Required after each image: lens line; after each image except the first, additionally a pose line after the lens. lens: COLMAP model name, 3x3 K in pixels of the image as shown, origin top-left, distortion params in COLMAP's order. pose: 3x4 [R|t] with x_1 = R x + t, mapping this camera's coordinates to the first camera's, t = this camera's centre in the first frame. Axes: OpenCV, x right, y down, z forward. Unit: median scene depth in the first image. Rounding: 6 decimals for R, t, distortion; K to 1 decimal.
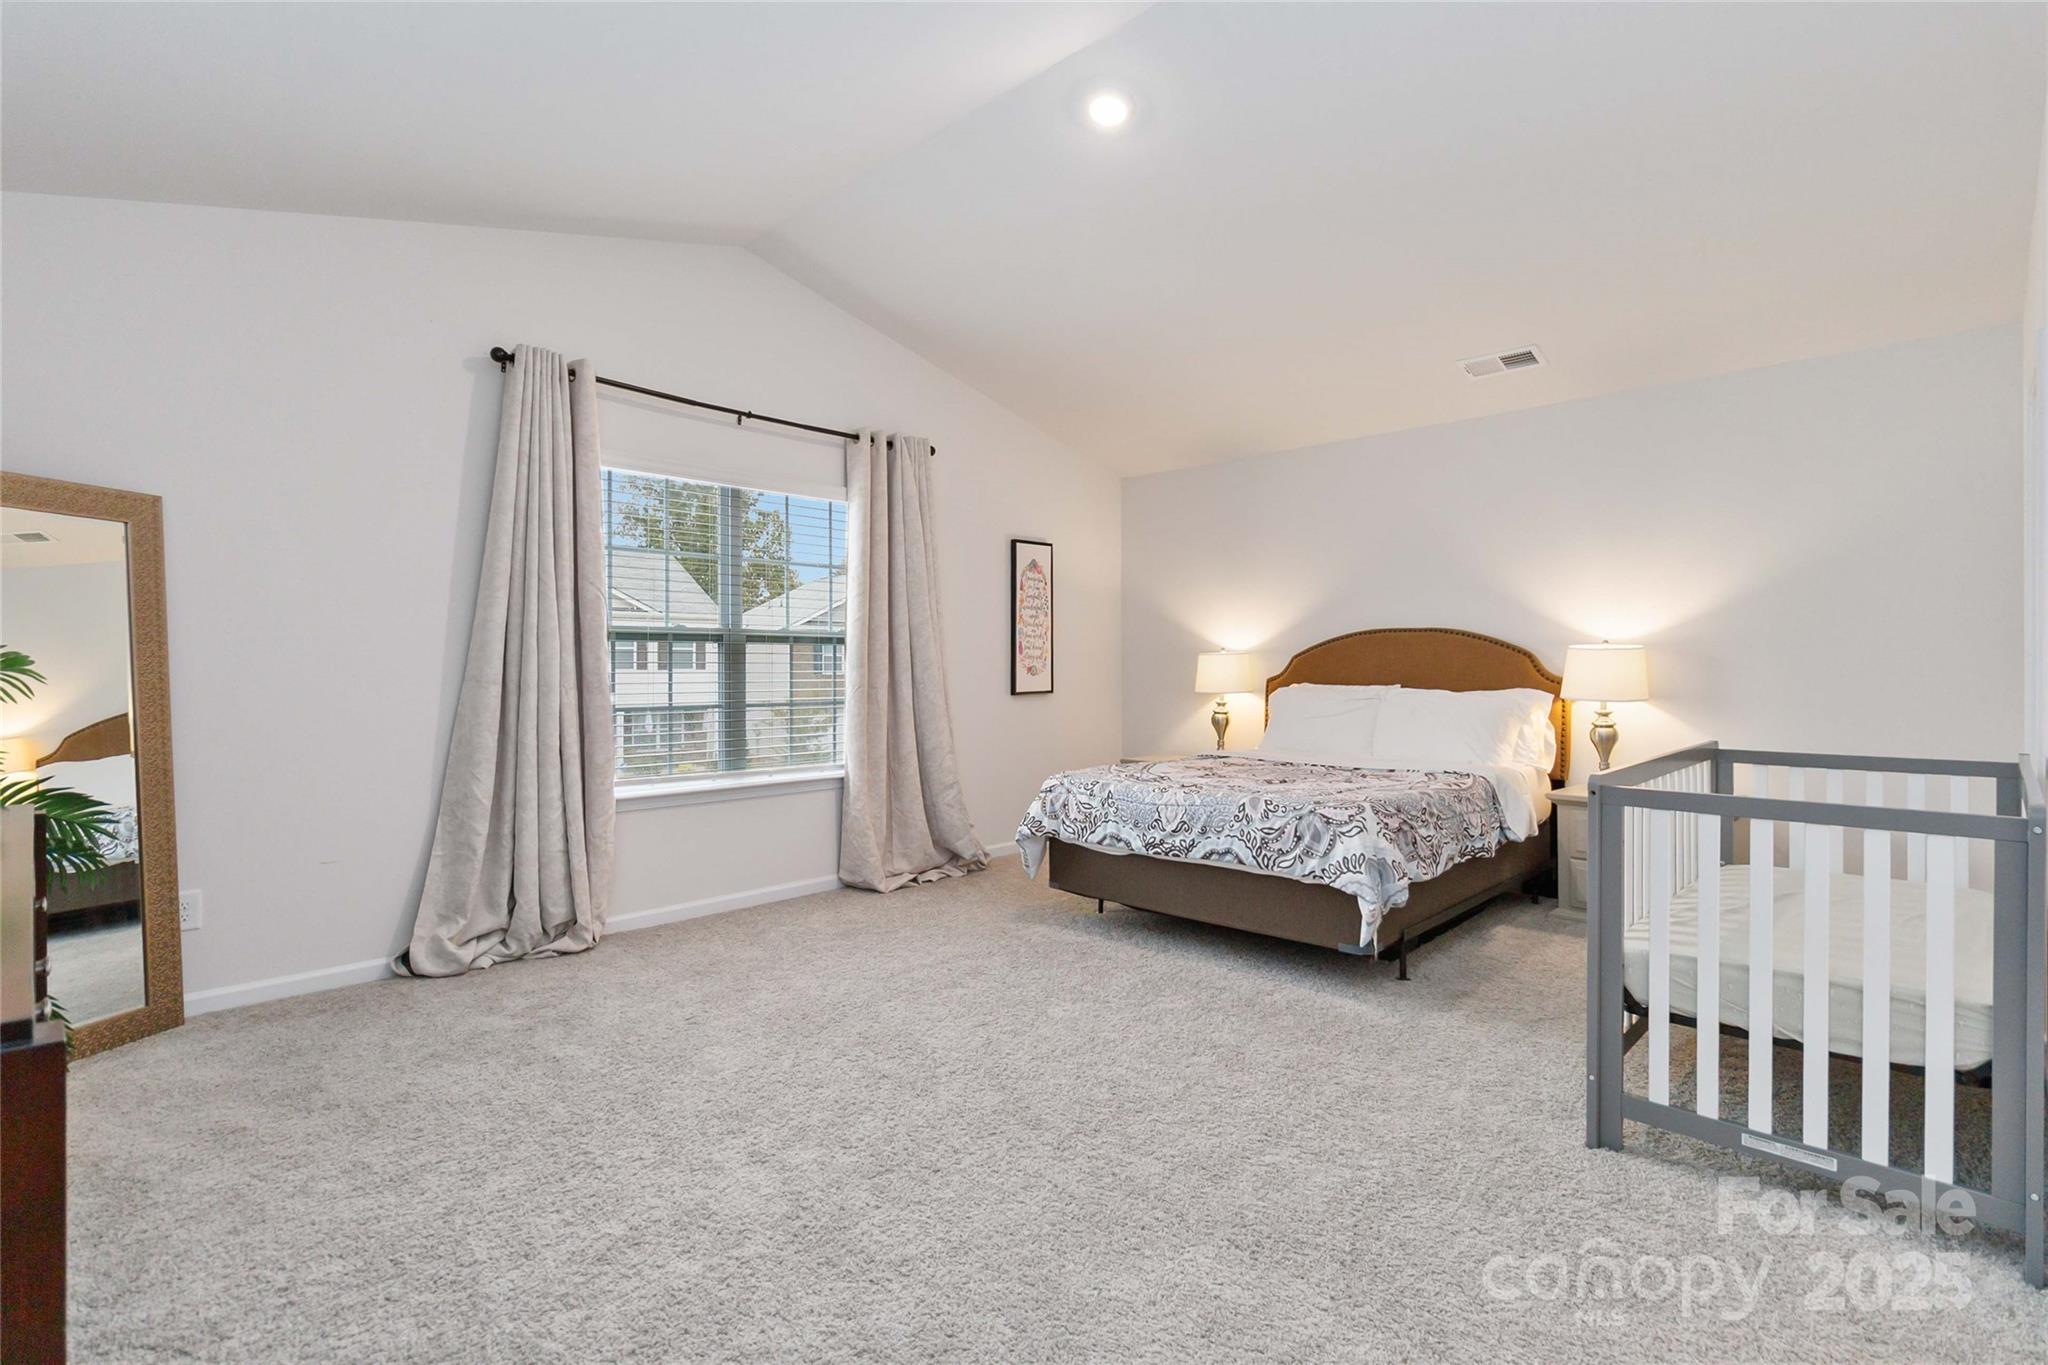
lens RADIAL K [[954.6, 0, 1028.2], [0, 954.6, 661.4], [0, 0, 1]] dist [0.004842, 0.001120]
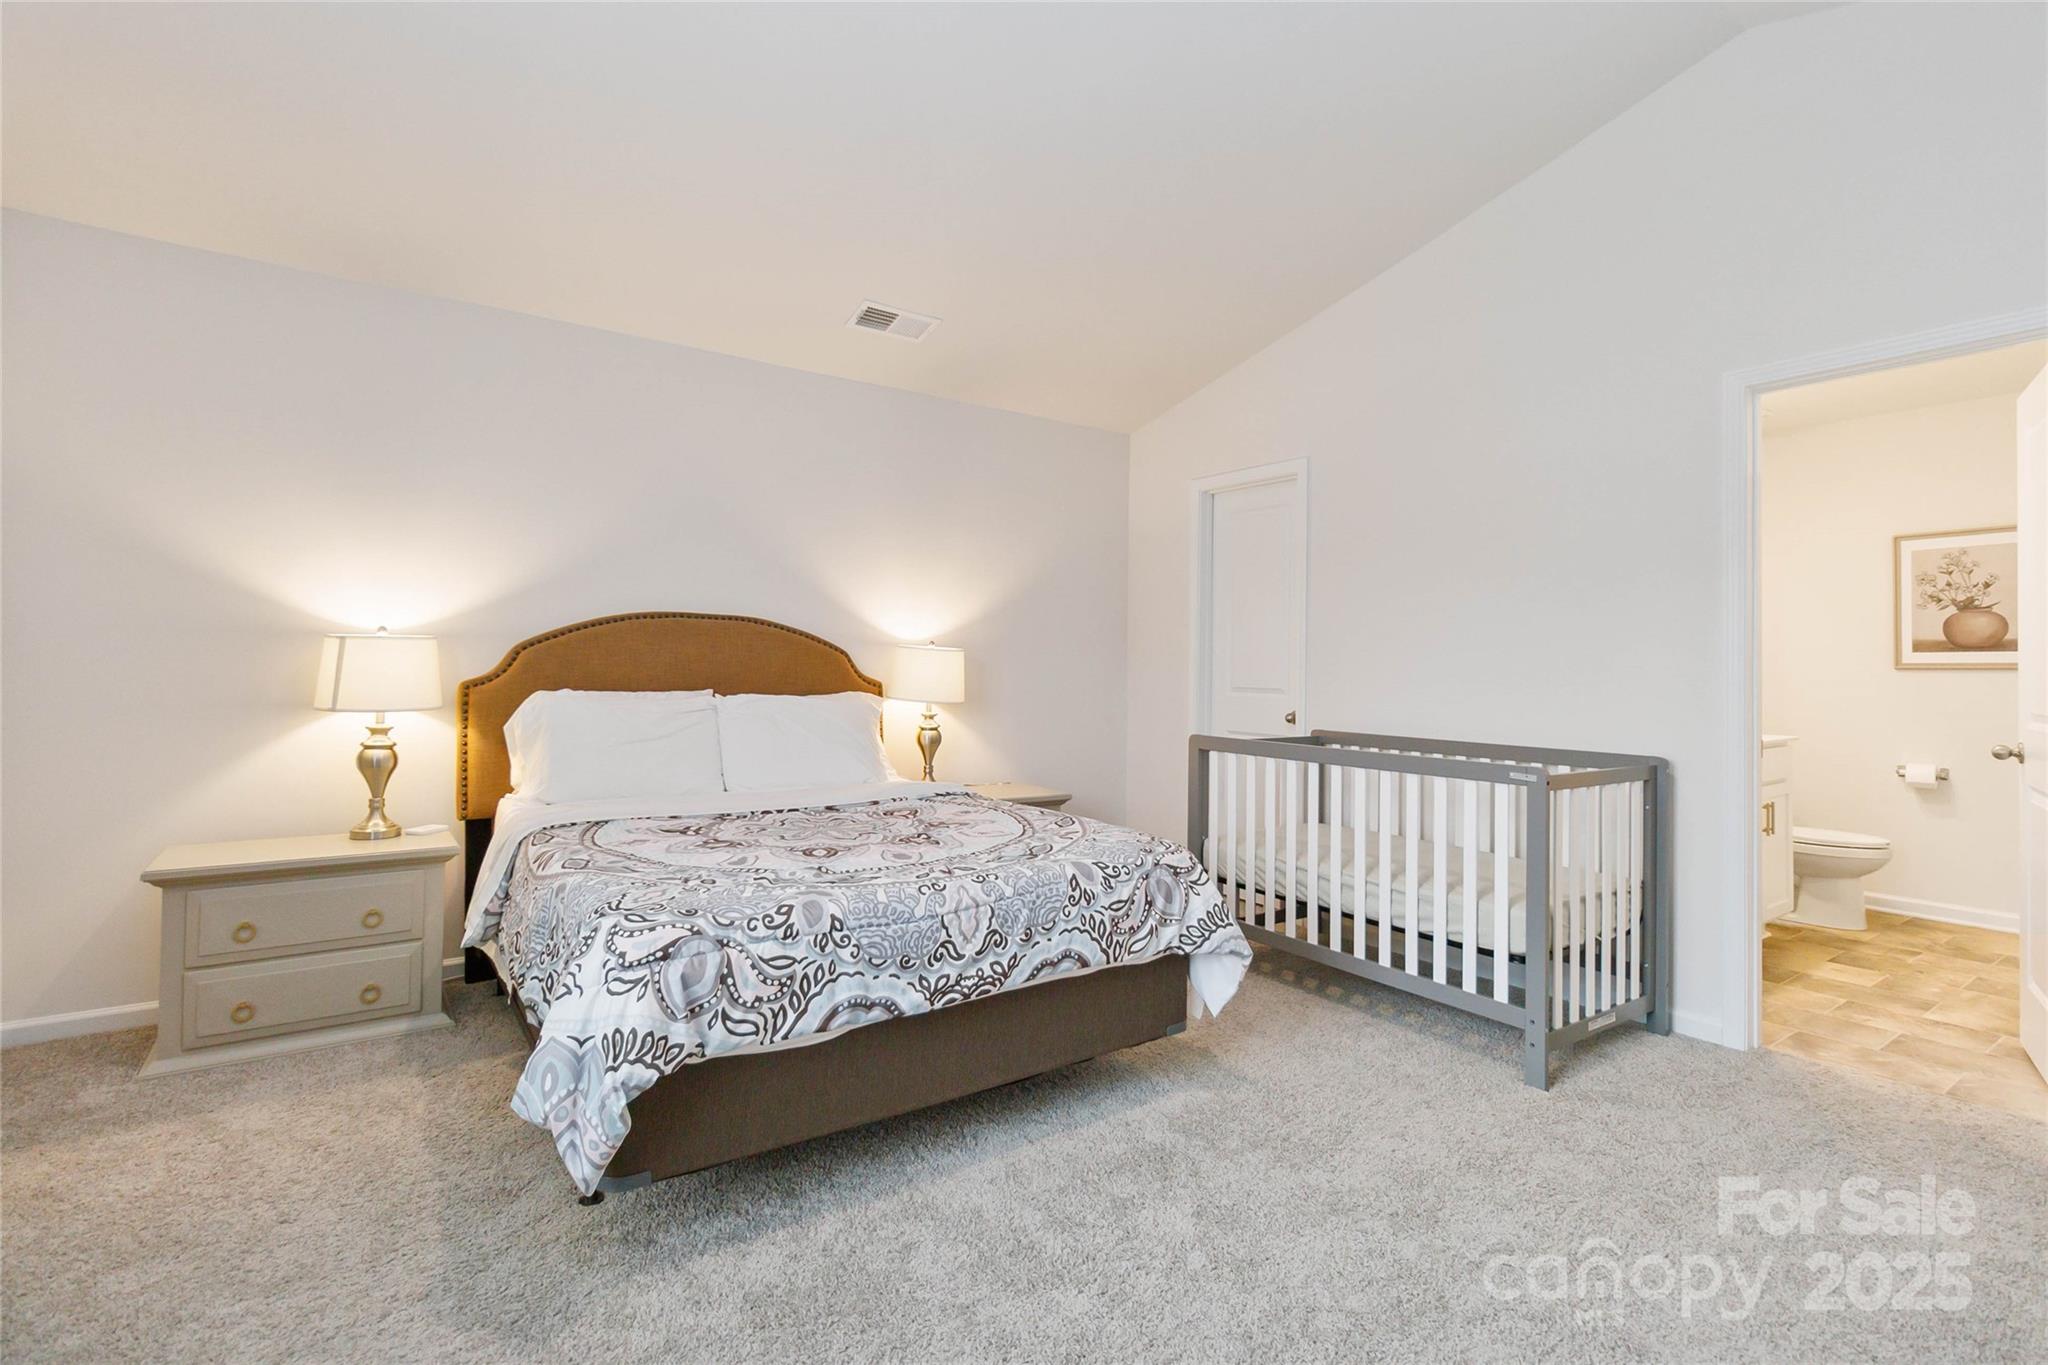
lens RADIAL K [[954.6, 0, 1028.2], [0, 954.6, 661.4], [0, 0, 1]] dist [0.004842, 0.001120]
pose [[0.171636, 0.013808, 0.985064, -0.406671], [-0.021466, 0.999717, -0.010273, 0.006605], [-0.984927, -0.019382, 0.171884, 0.856389]]
